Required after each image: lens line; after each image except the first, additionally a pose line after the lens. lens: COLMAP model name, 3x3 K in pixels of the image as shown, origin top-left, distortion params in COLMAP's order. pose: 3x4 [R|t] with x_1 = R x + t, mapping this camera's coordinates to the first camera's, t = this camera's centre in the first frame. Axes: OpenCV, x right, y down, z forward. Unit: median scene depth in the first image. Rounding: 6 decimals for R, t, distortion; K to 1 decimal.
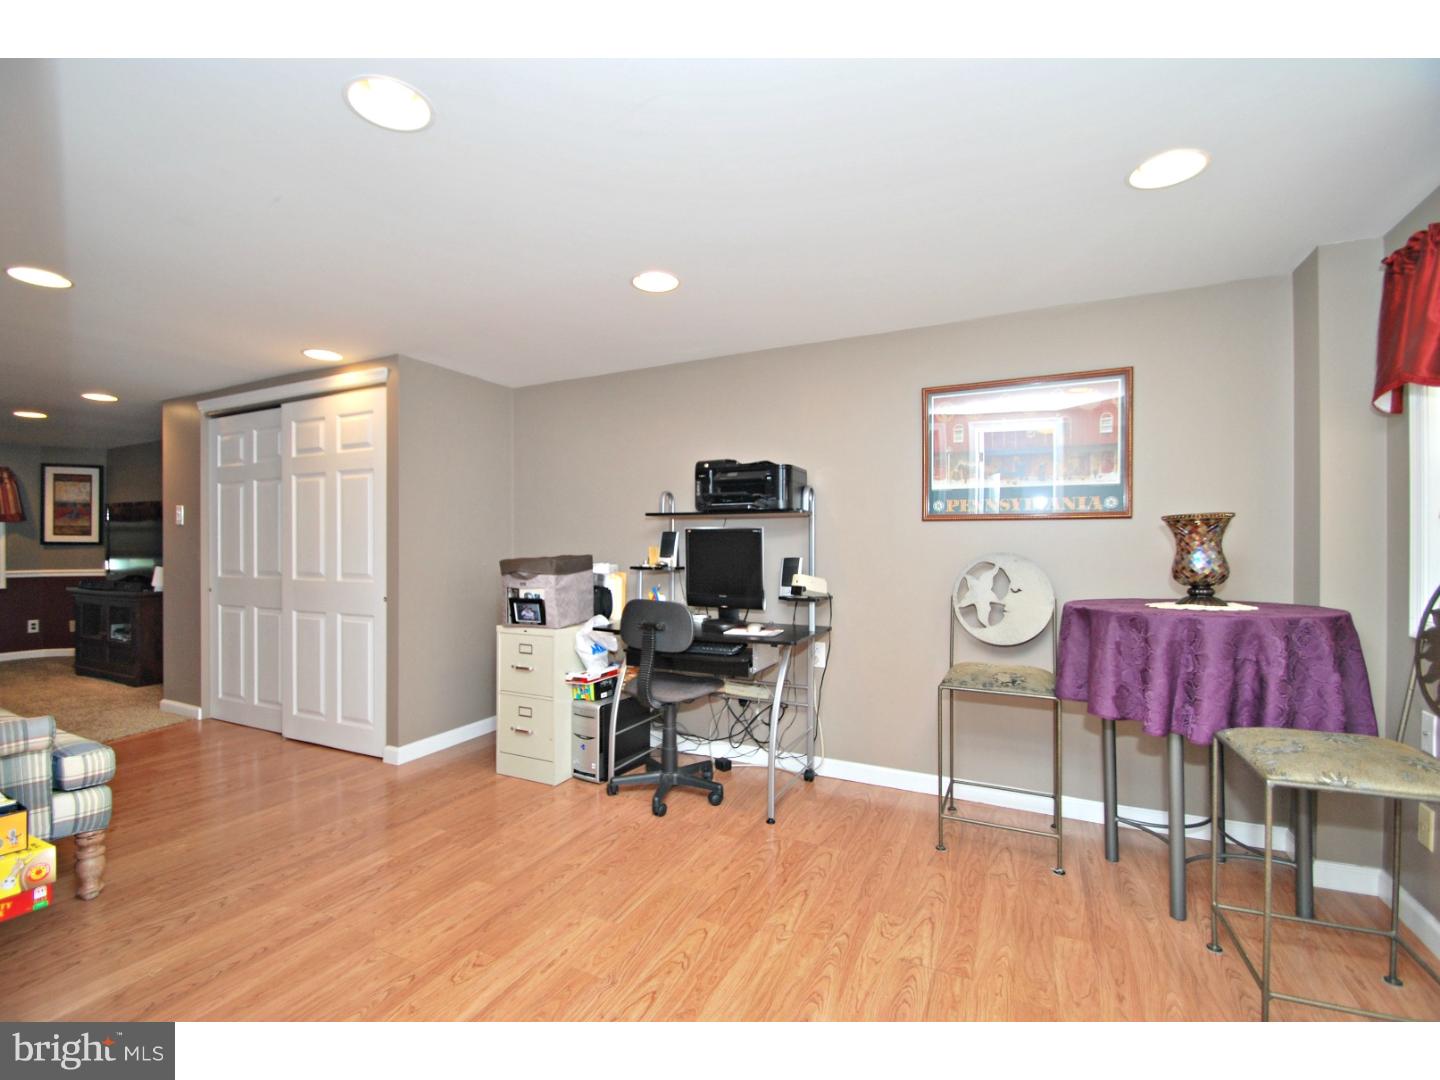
lens RADIAL K [[643.3, 0, 717.7], [0, 643.3, 545.8], [0, 0, 1]] dist [0.000097, -0.008134]
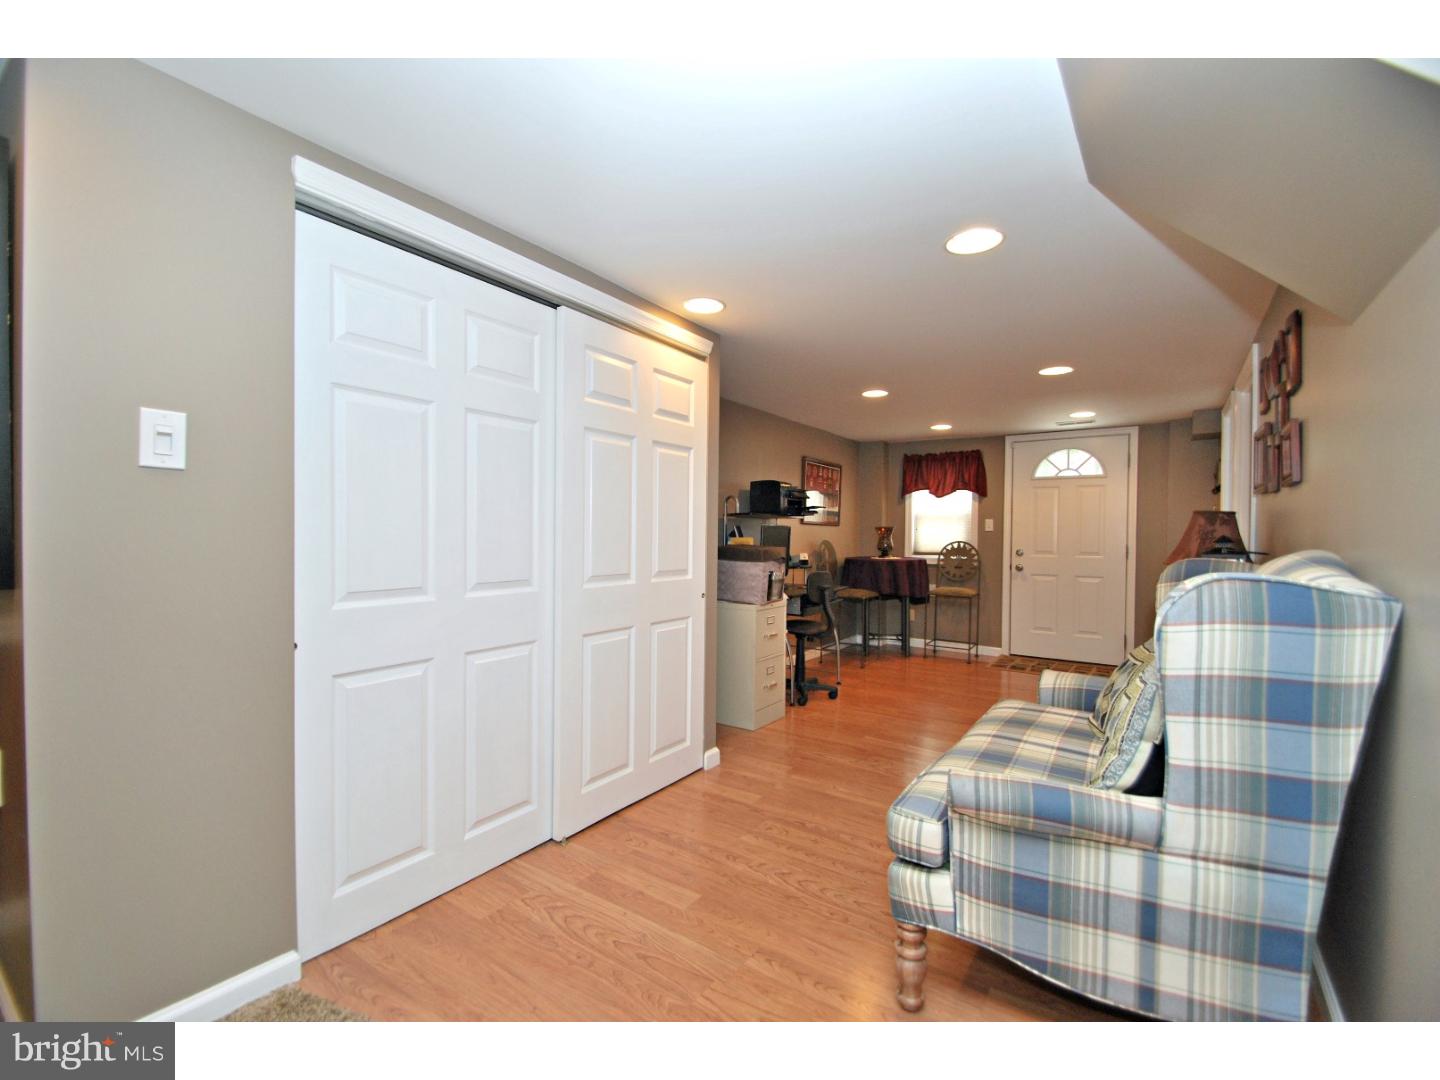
lens RADIAL K [[632.1, 0, 719.5], [0, 632.1, 544.3], [0, 0, 1]] dist [-0.000130, -0.000551]
pose [[0.149161, -0.015085, 0.988698, -1.431213], [-0.013072, 0.999766, 0.017226, -0.004963], [-0.988727, -0.015494, 0.148929, 0.860229]]
